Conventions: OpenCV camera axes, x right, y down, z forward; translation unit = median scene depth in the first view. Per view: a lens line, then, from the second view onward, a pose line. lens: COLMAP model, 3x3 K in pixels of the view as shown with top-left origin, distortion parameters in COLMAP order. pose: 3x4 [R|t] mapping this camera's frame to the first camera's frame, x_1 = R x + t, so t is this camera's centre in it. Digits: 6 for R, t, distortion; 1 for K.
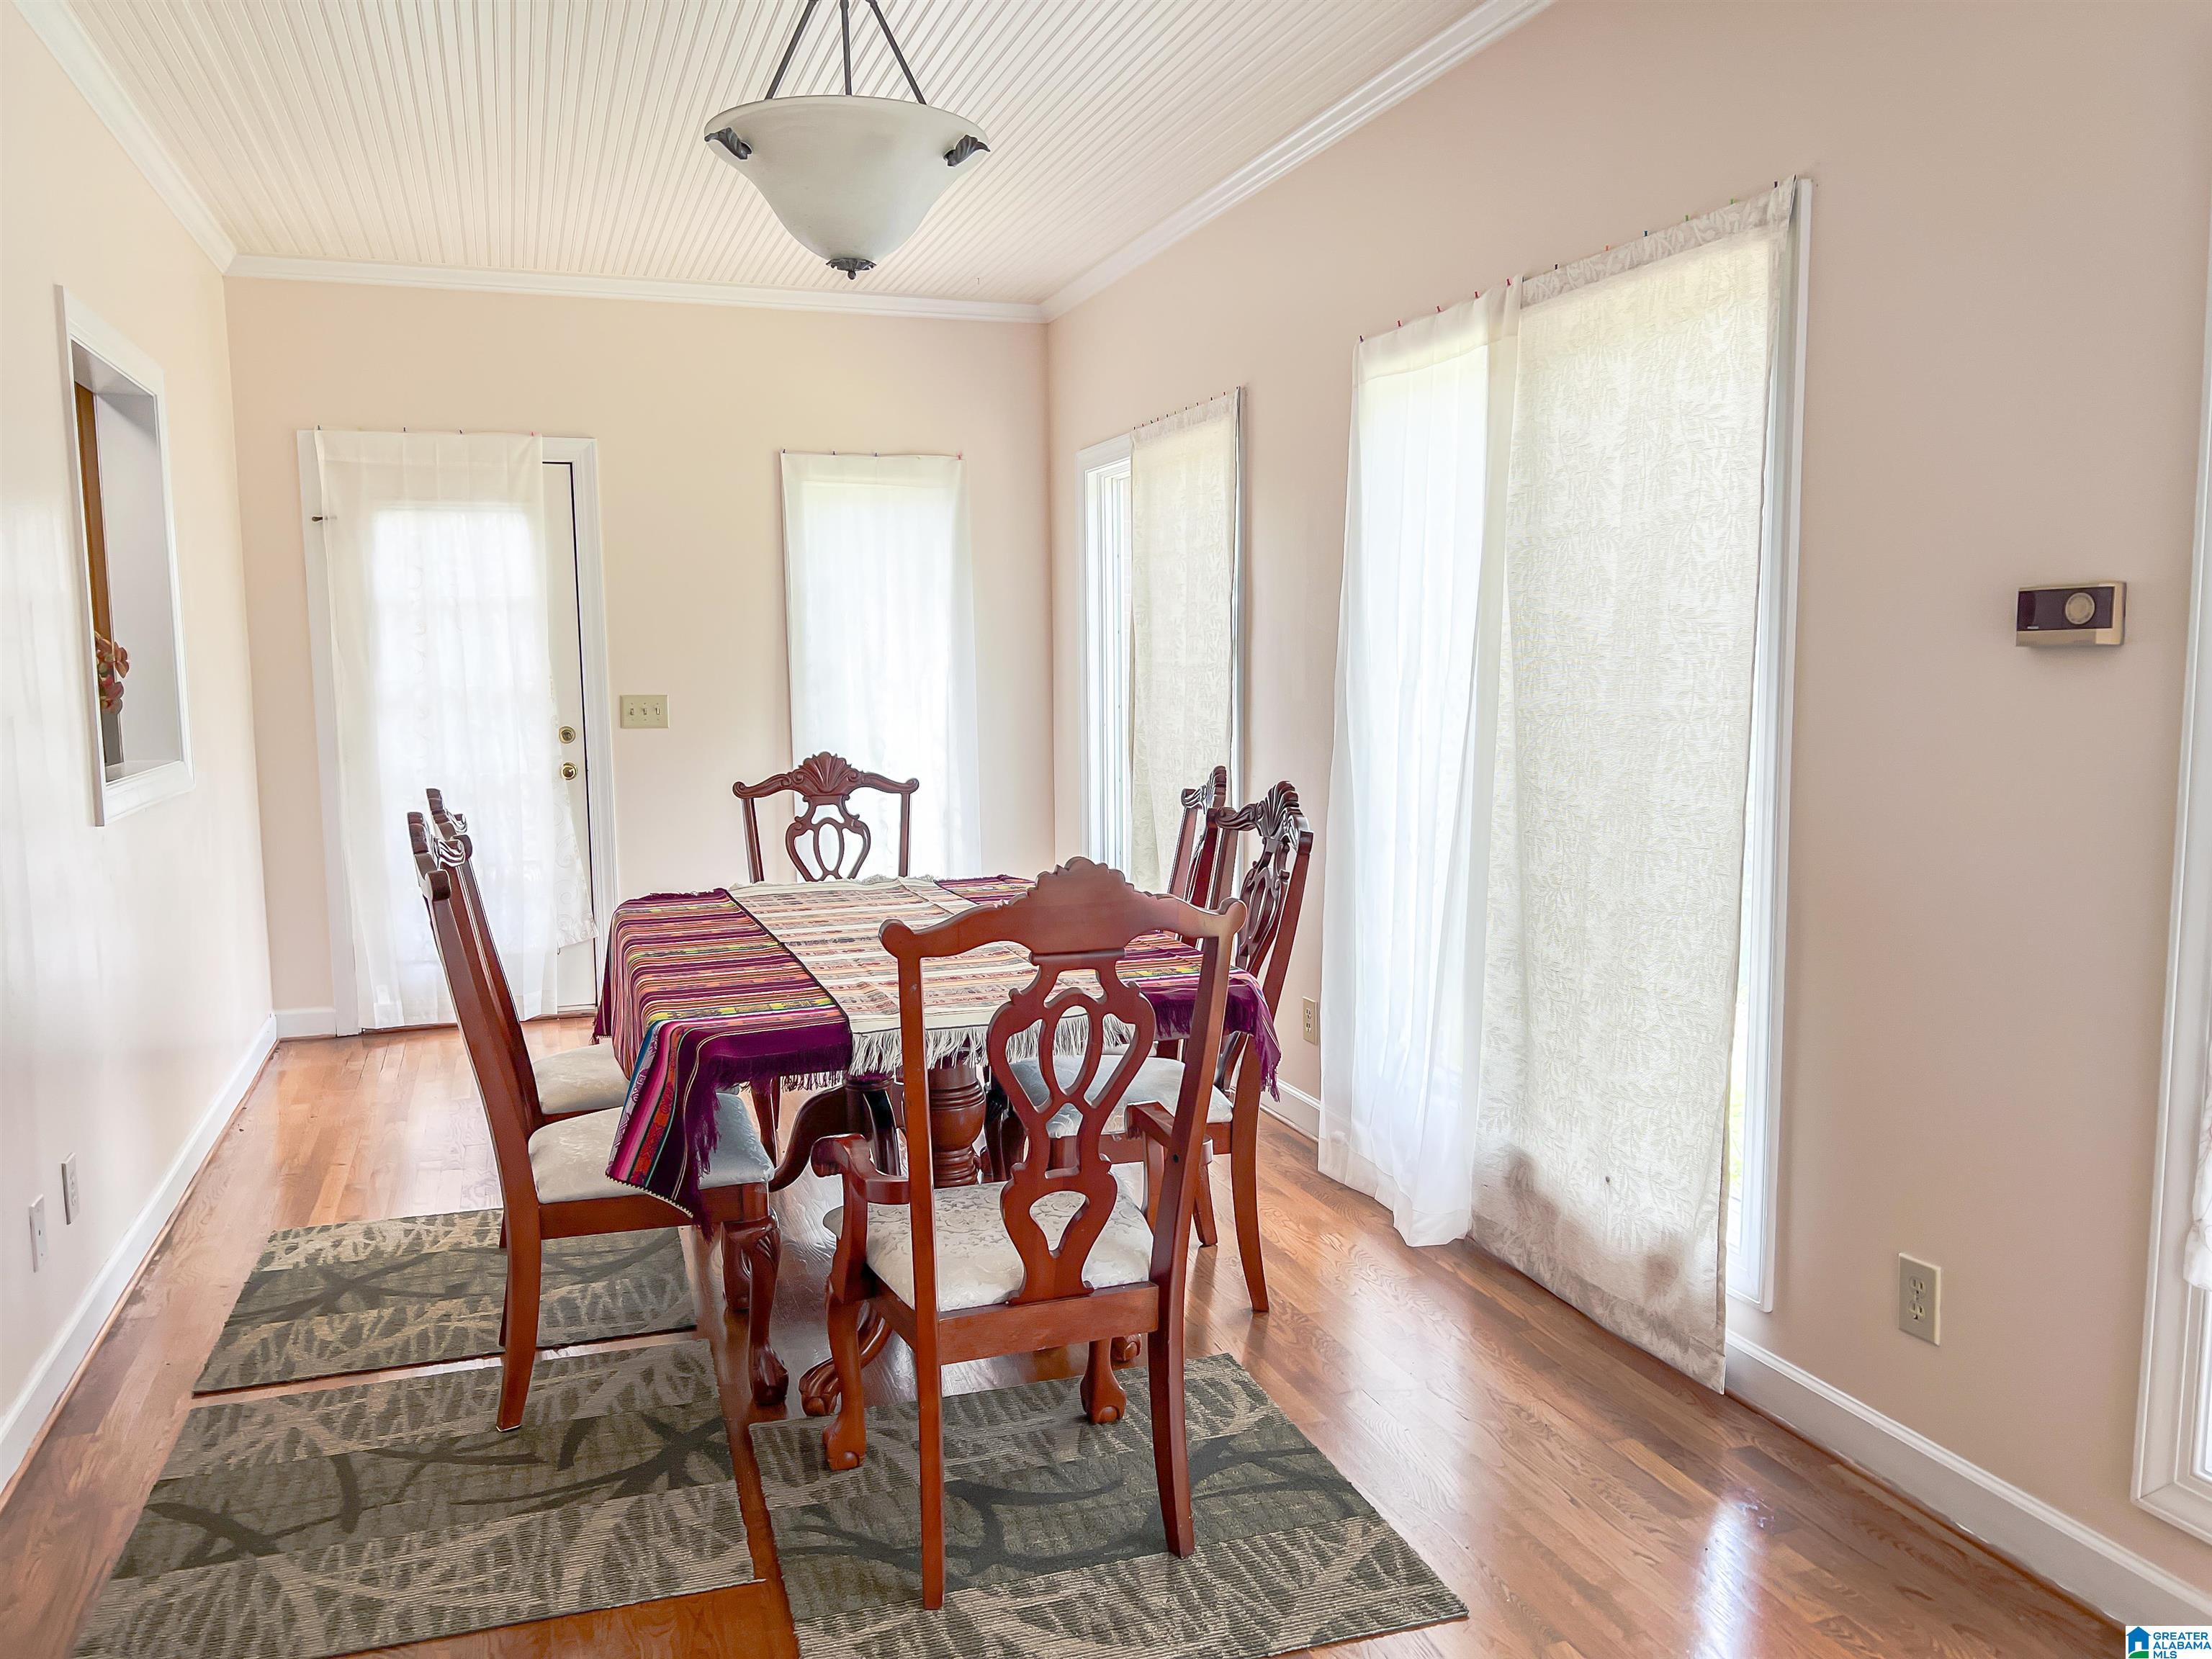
lens RADIAL K [[1674.1, 0, 1106.5], [0, 1674.1, 834.2], [0, 0, 1]] dist [0.039893, -0.027274]
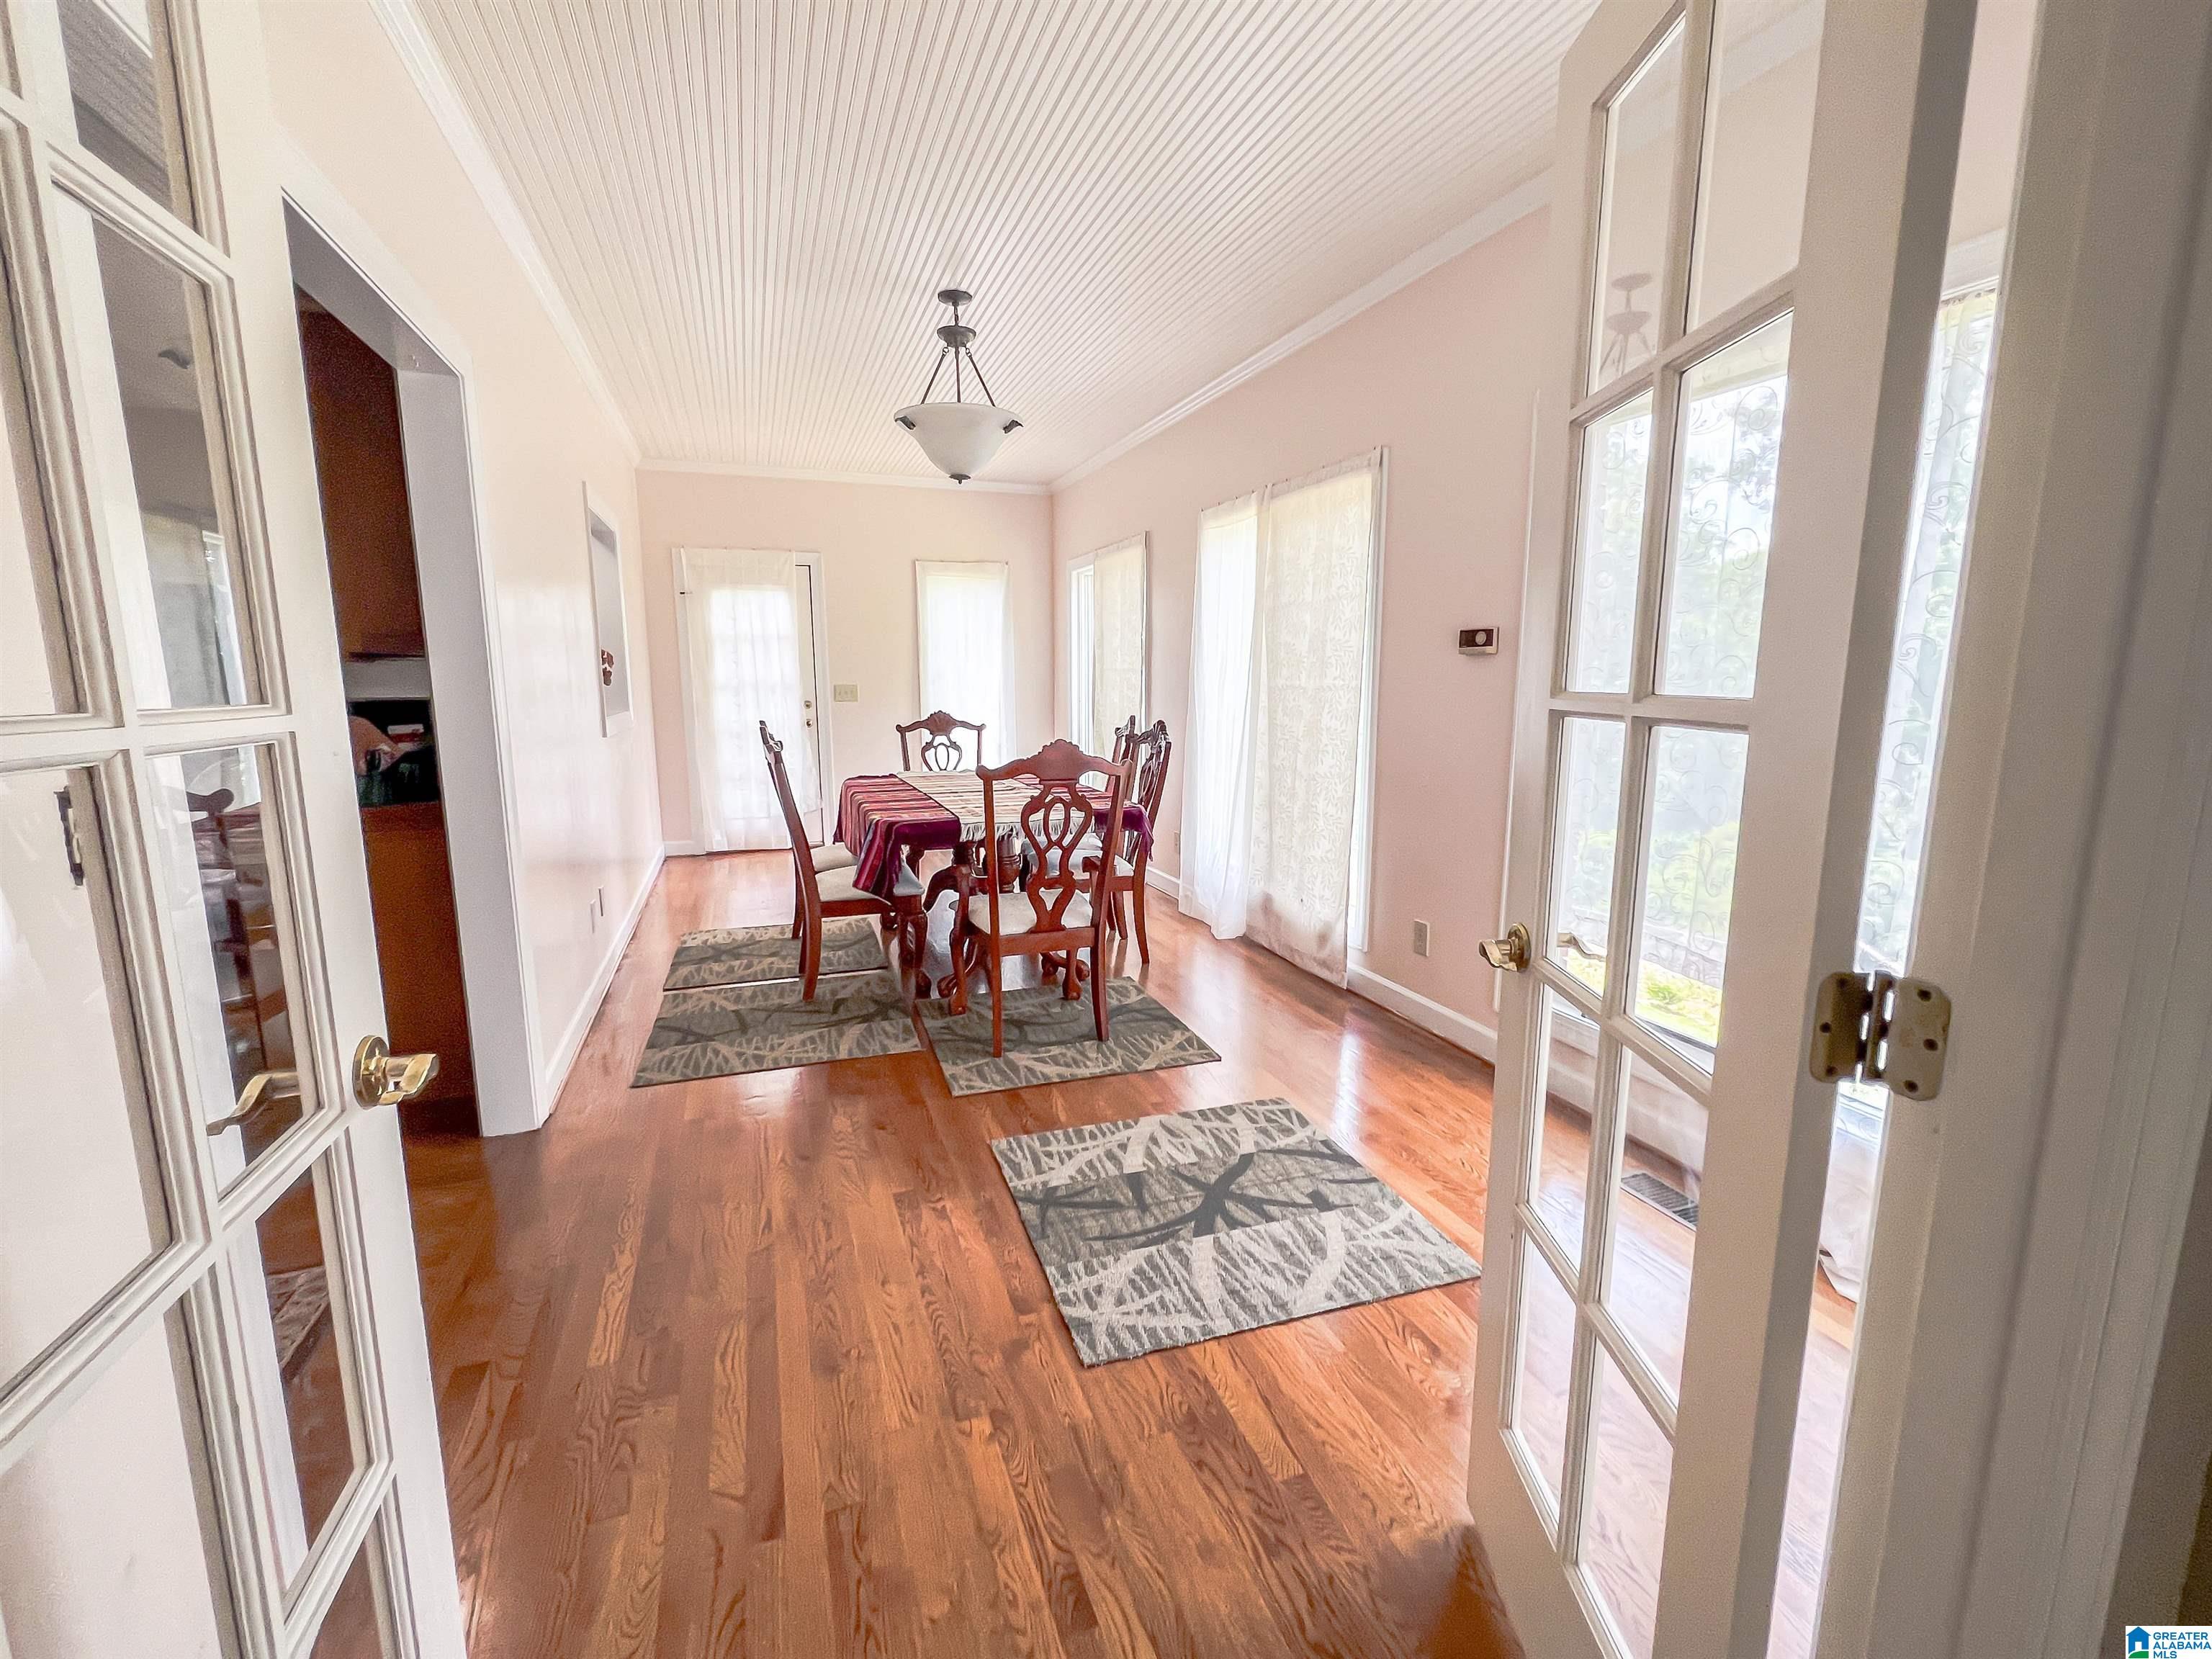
lens RADIAL K [[938.7, 0, 1103.8], [0, 938.7, 820.1], [0, 0, 1]] dist [-0.001859, 0.000285]
pose [[0.999813, 0.005778, 0.018452, 0.015314], [-0.006638, 0.998878, 0.046886, 0.046615], [-0.018160, -0.047000, 0.998730, -0.233239]]
